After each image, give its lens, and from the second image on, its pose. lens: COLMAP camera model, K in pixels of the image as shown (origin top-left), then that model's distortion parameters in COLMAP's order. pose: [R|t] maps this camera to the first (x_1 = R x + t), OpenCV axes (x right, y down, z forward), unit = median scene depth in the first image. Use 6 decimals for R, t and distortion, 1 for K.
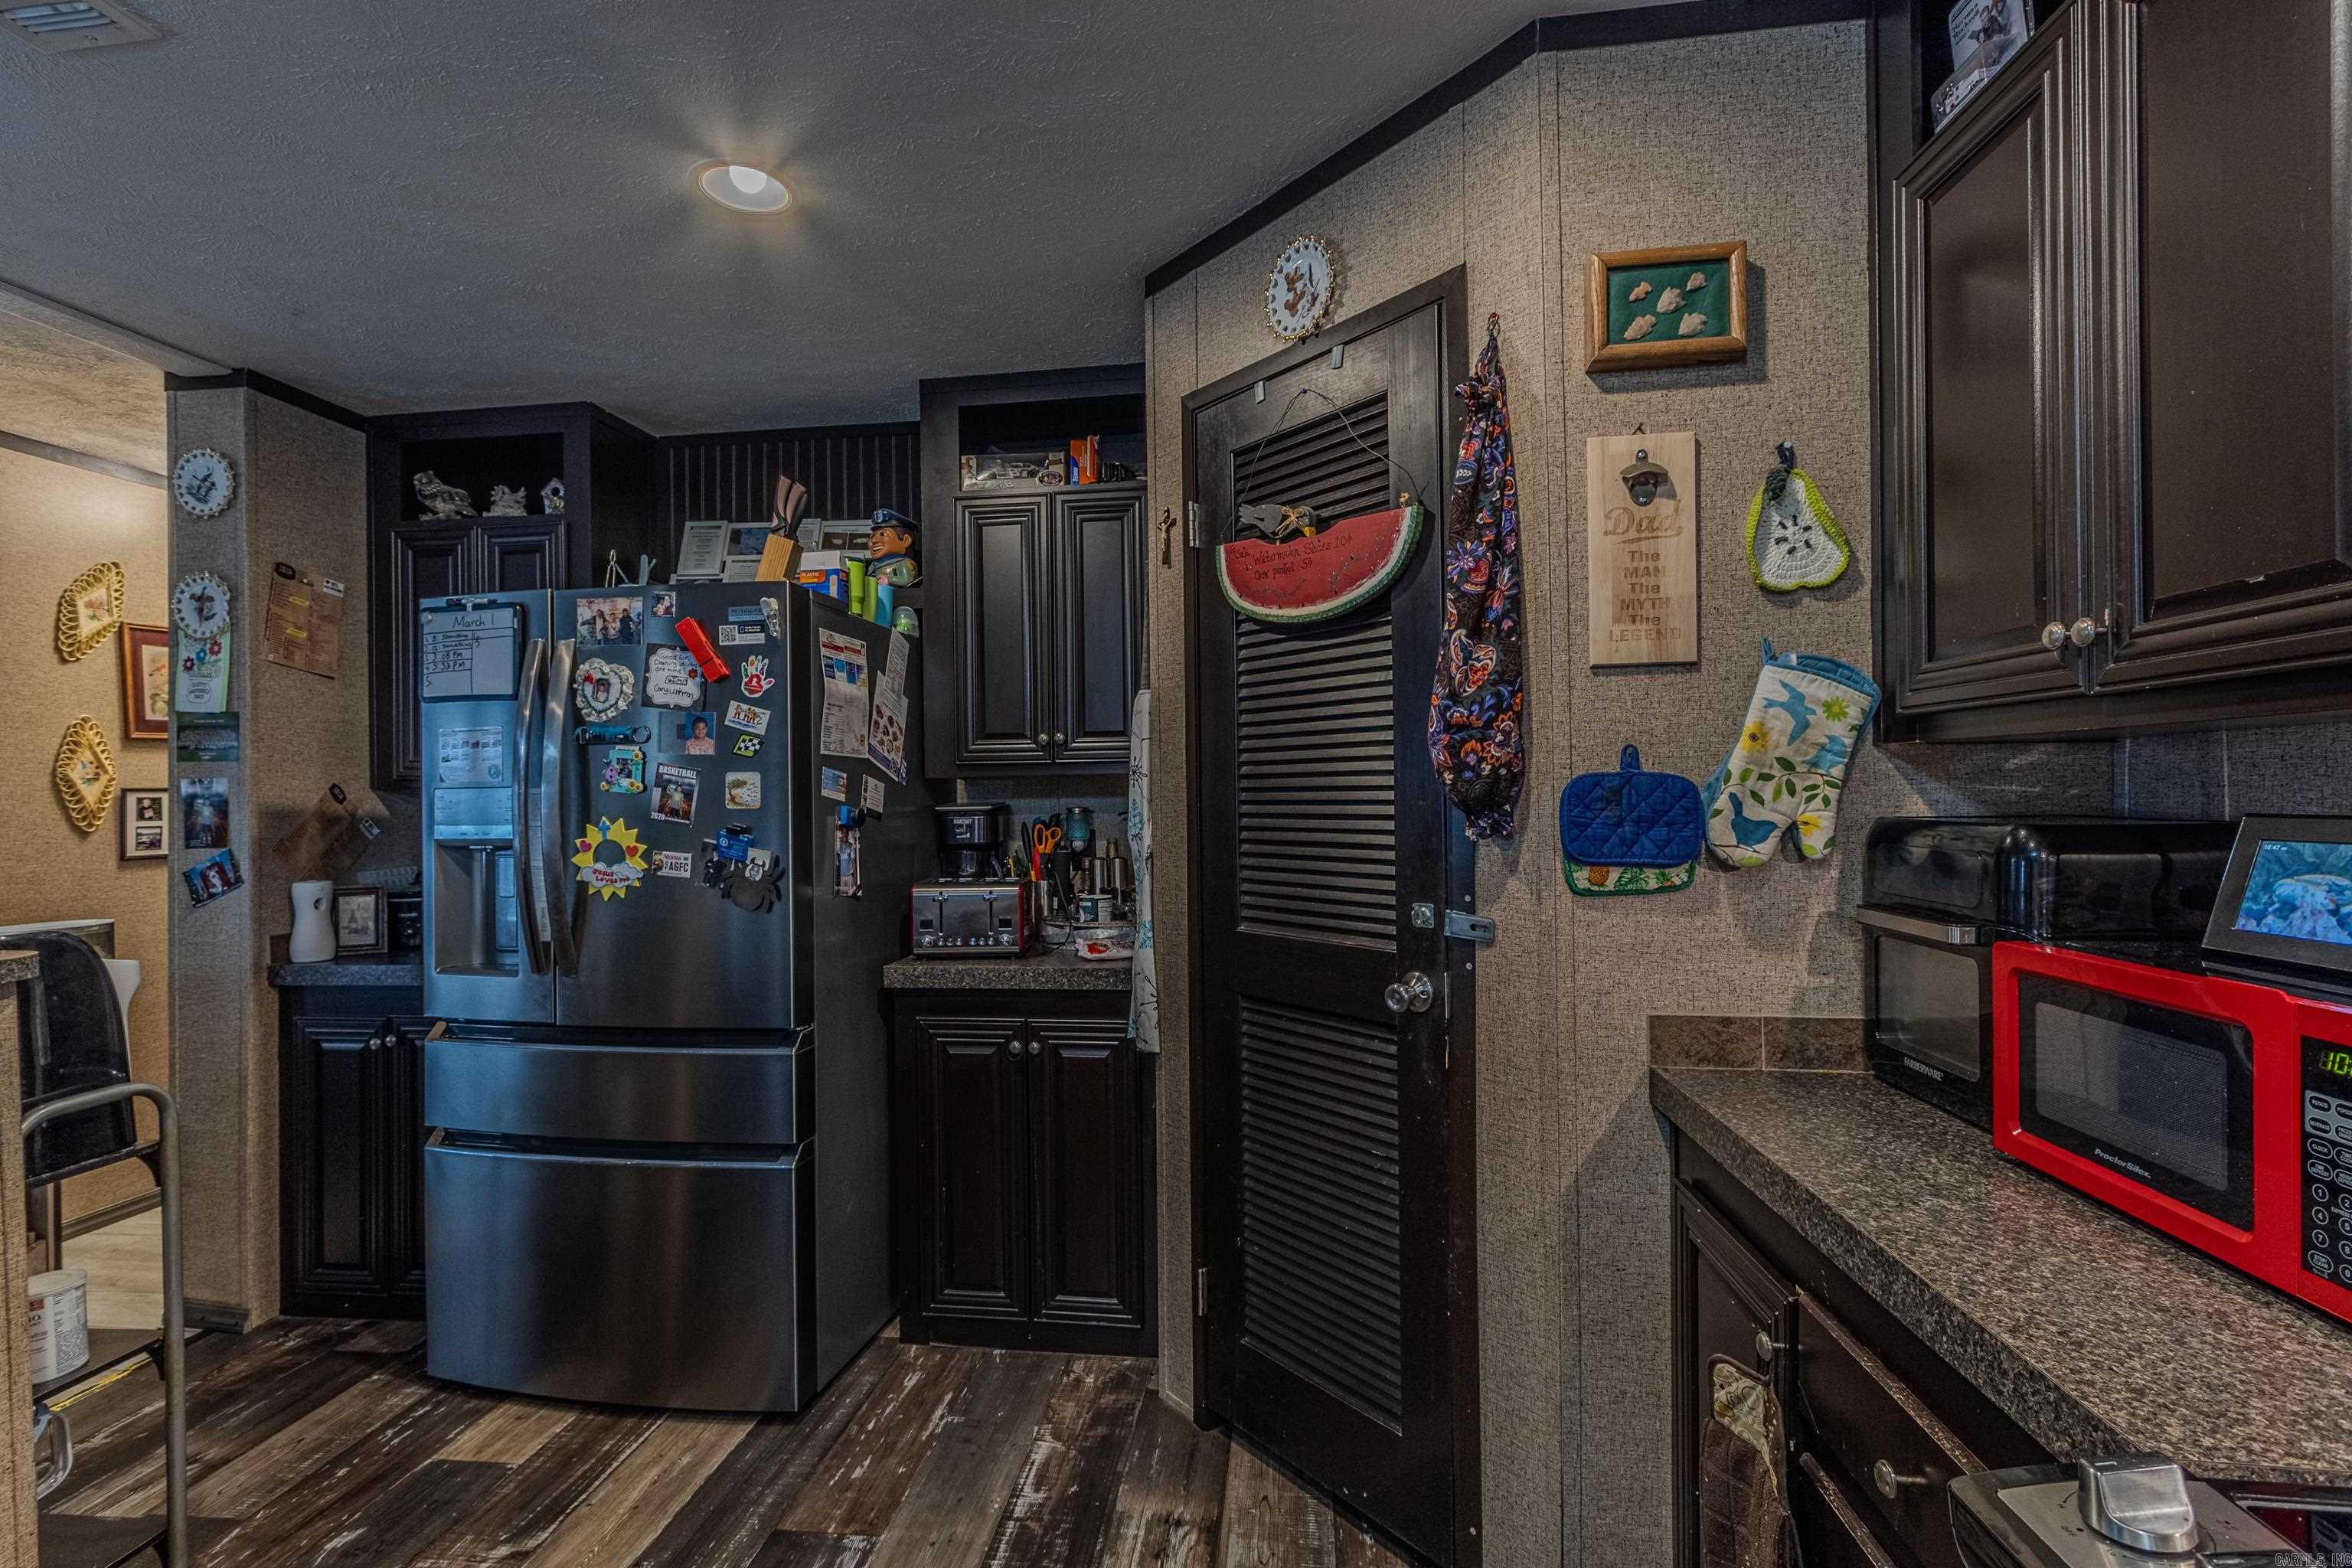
lens RADIAL K [[1058.2, 0, 1176.0], [0, 1058.2, 787.6], [0, 0, 1]] dist [0.002419, 0.000256]
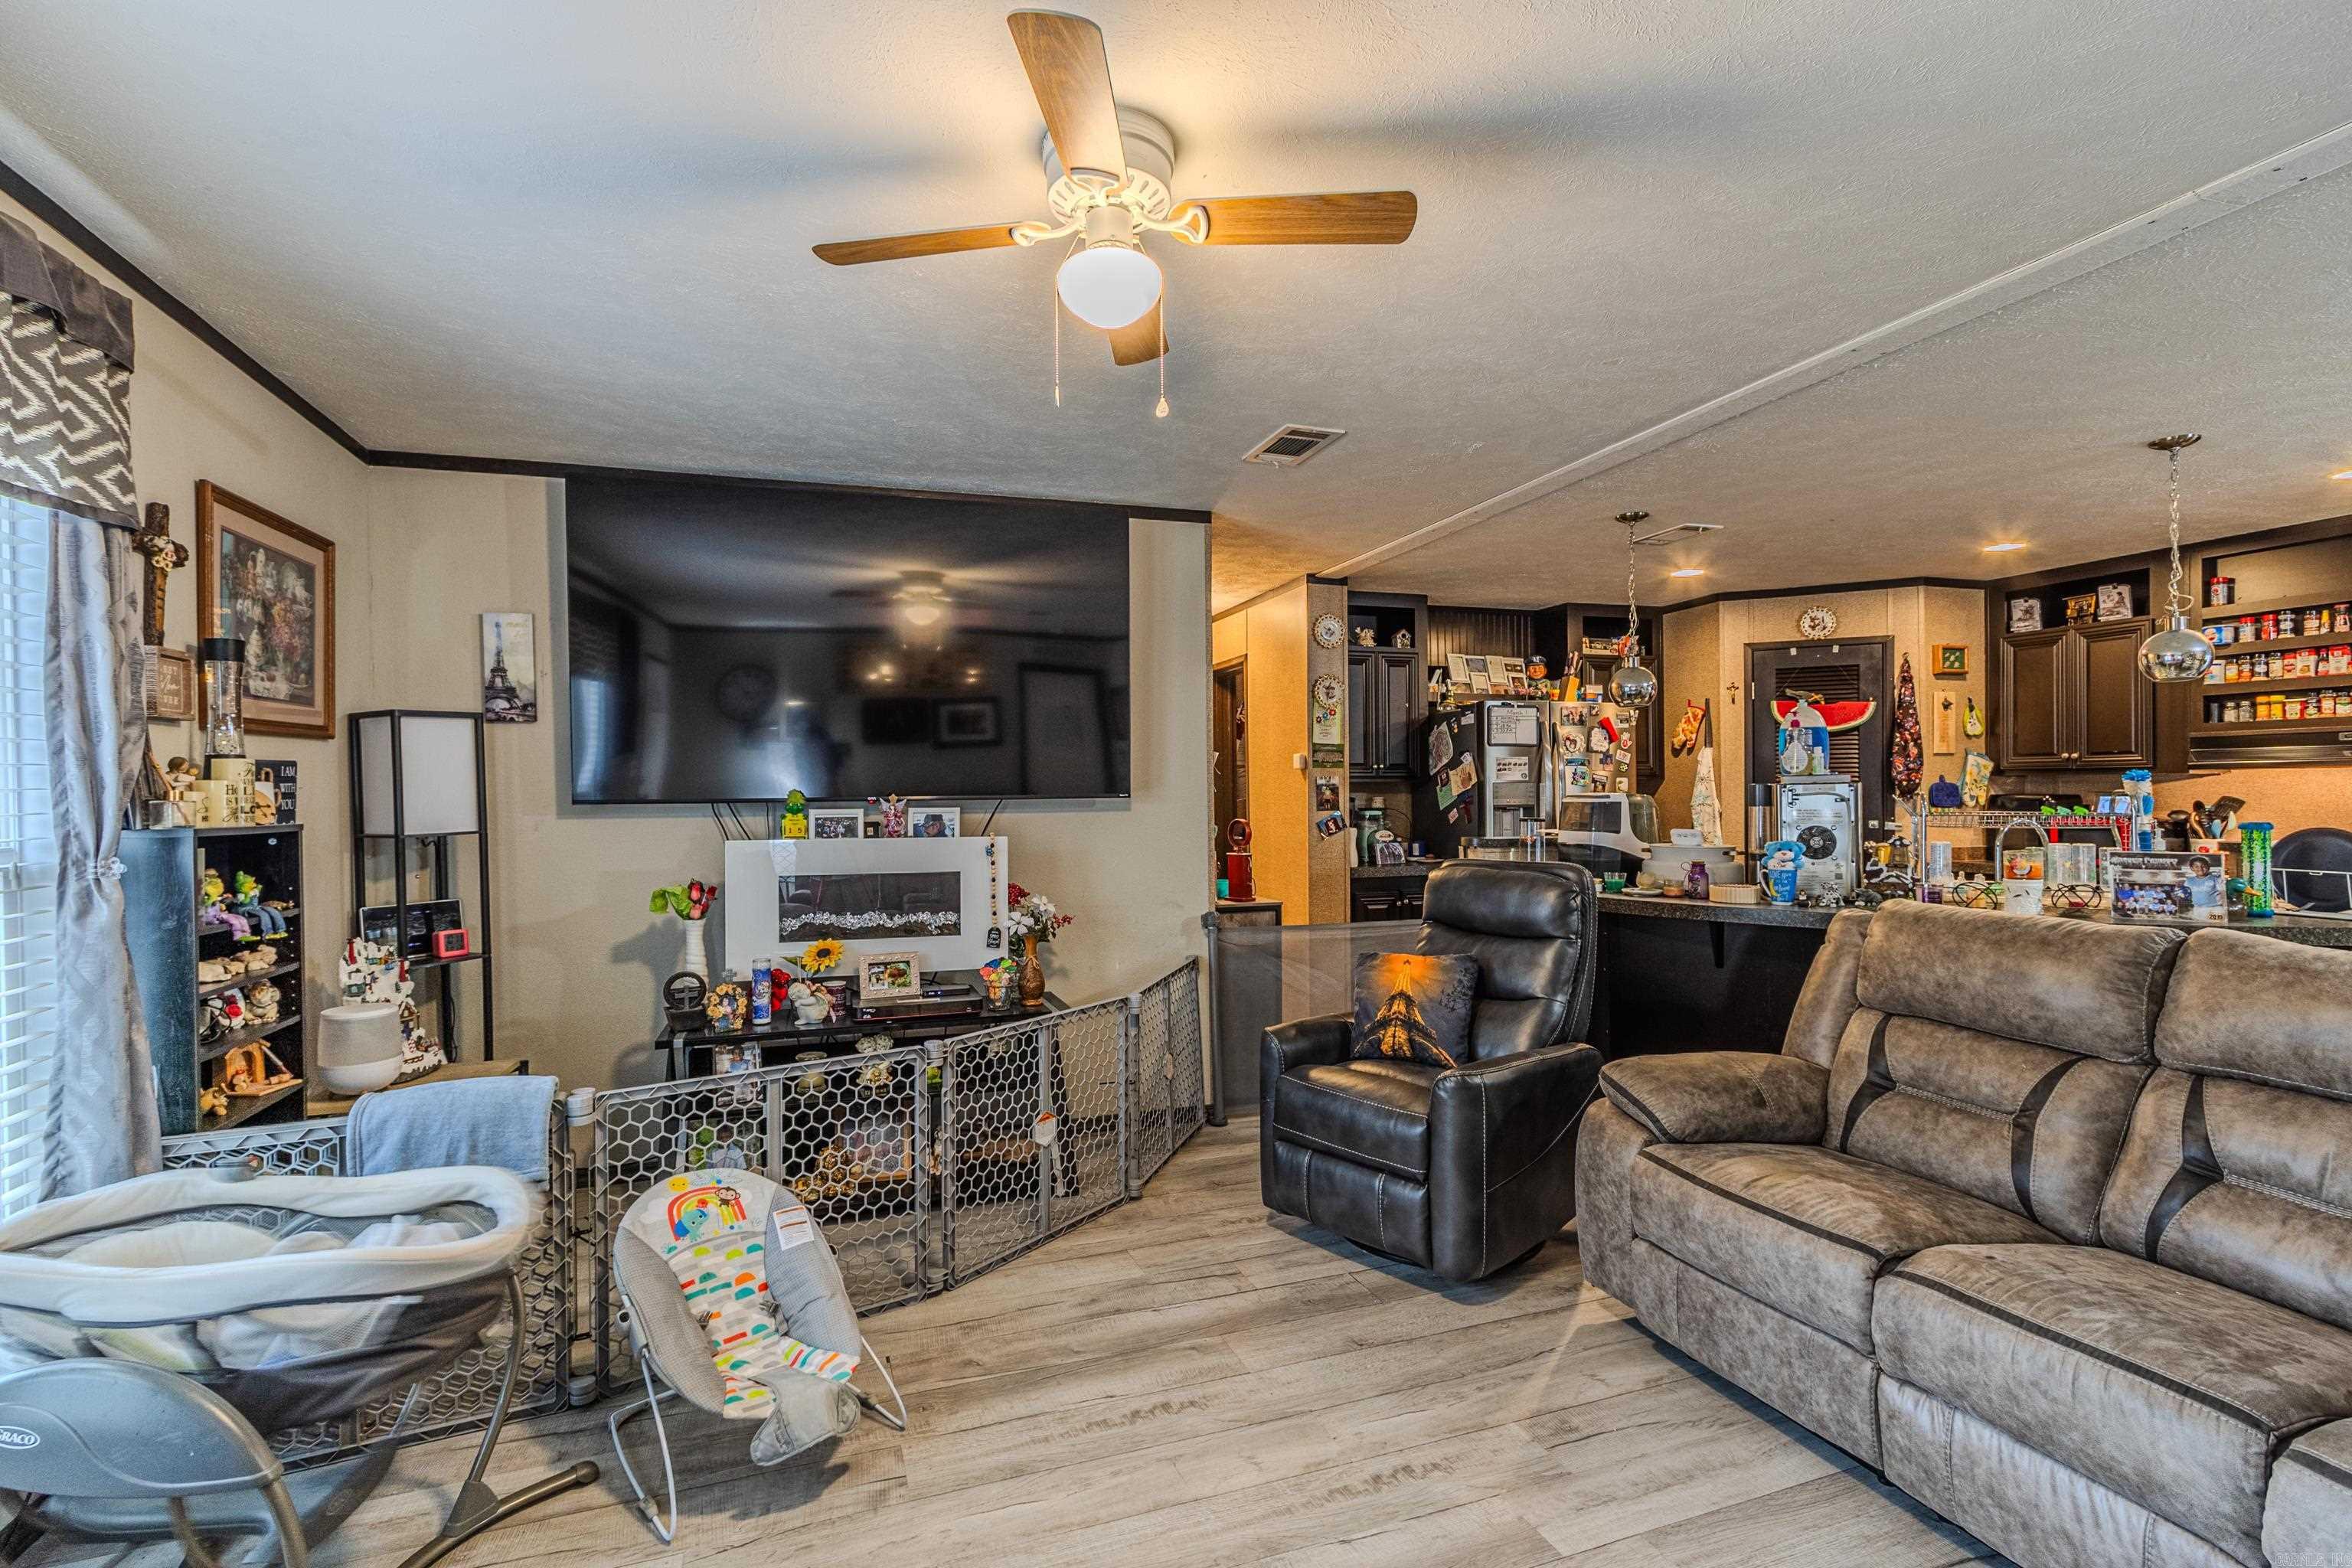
lens RADIAL K [[1058.2, 0, 1177.4], [0, 1058.2, 792.8], [0, 0, 1]] dist [0.002419, 0.000256]
pose [[0.913065, 0.007923, 0.407737, -3.250408], [-0.008544, 0.999963, -0.000299, 0.042915], [-0.407725, -0.003211, 0.913099, -1.200309]]
